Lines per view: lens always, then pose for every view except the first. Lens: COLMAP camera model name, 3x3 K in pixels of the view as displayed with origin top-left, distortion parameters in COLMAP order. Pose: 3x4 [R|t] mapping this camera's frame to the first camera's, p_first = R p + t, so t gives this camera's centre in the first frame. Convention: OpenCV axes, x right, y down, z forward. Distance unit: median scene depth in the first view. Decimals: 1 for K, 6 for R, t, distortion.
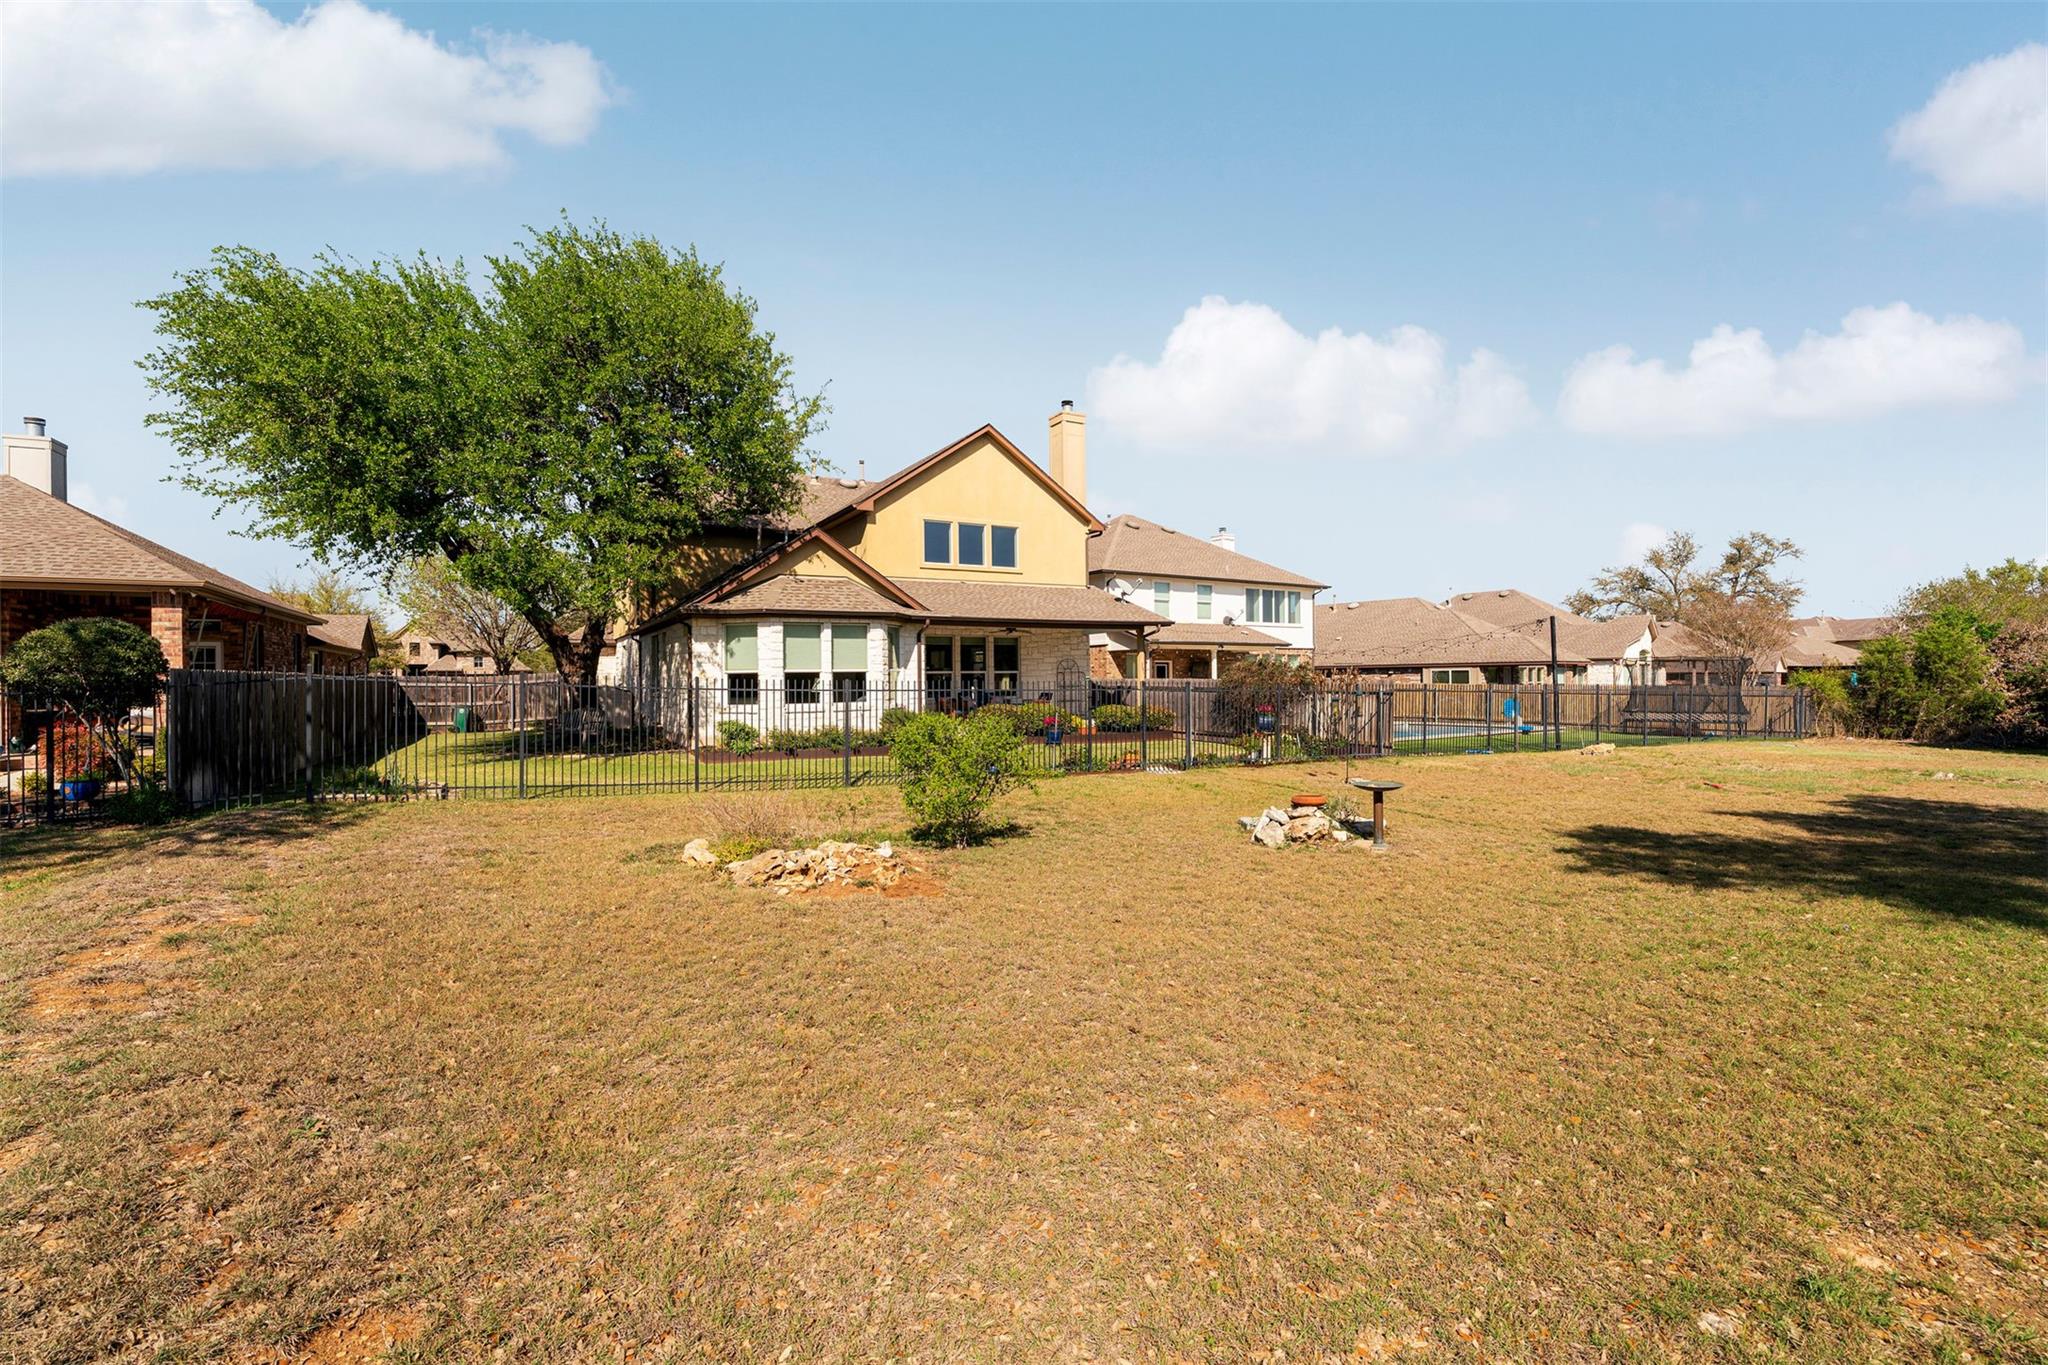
lens RADIAL K [[931.9, 0, 1010.5], [0, 931.9, 675.7], [0, 0, 1]] dist [-0.008540, 0.004694]
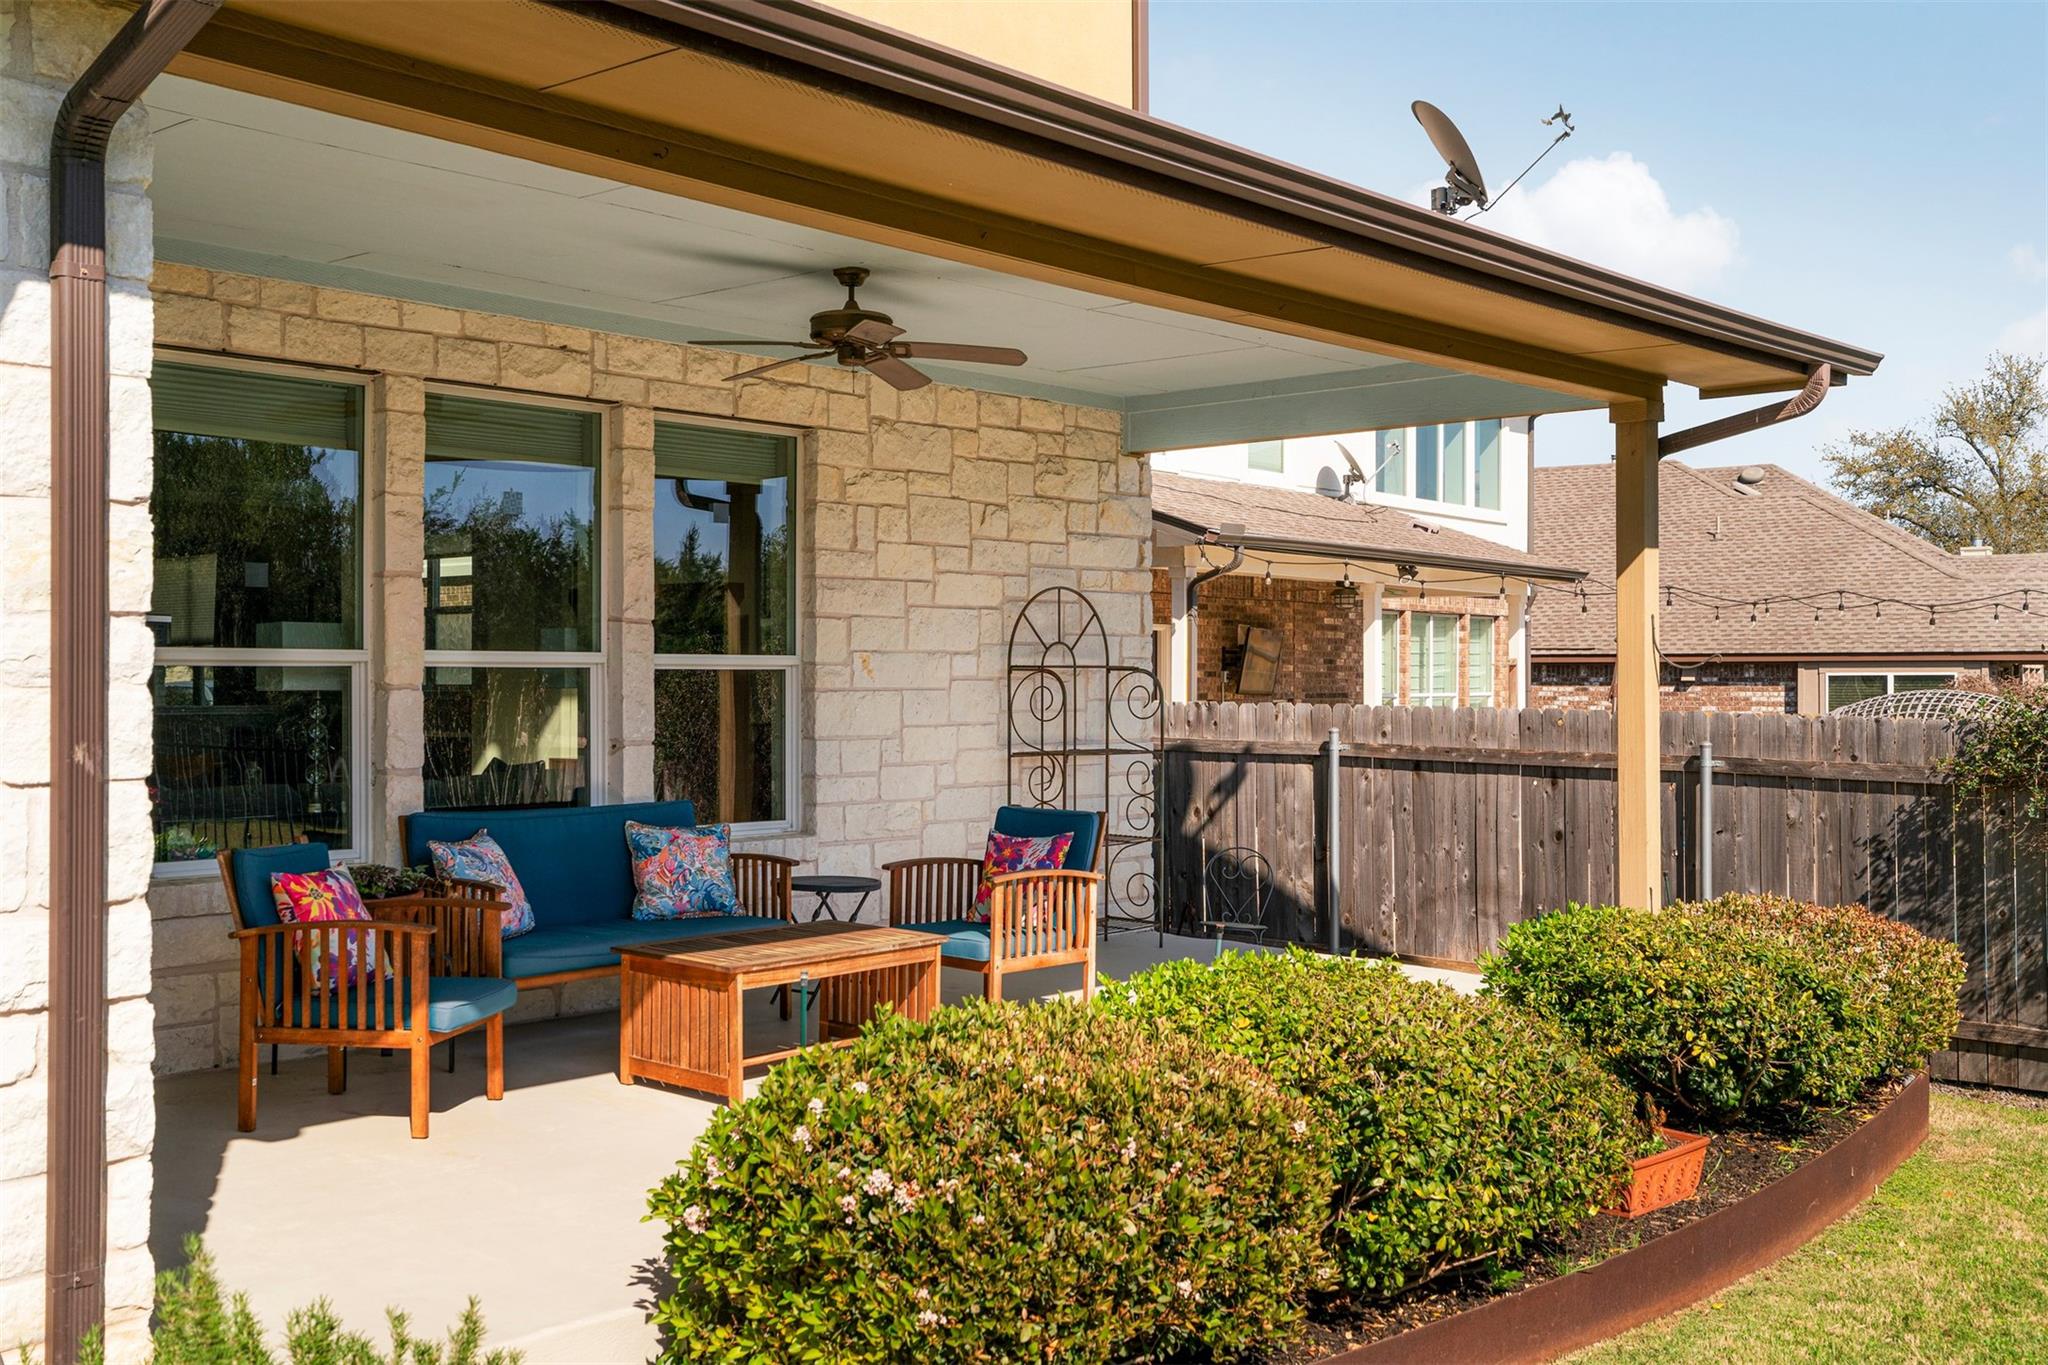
lens RADIAL K [[2033.0, 0, 1028.4], [0, 2033.0, 679.2], [0, 0, 1]] dist [0.004974, 0.000000]
pose [[0.942159, 0.013688, 0.334887, -0.070147], [-0.015484, 0.999876, 0.002691, -0.002861], [-0.334808, -0.007721, 0.942255, 0.705959]]
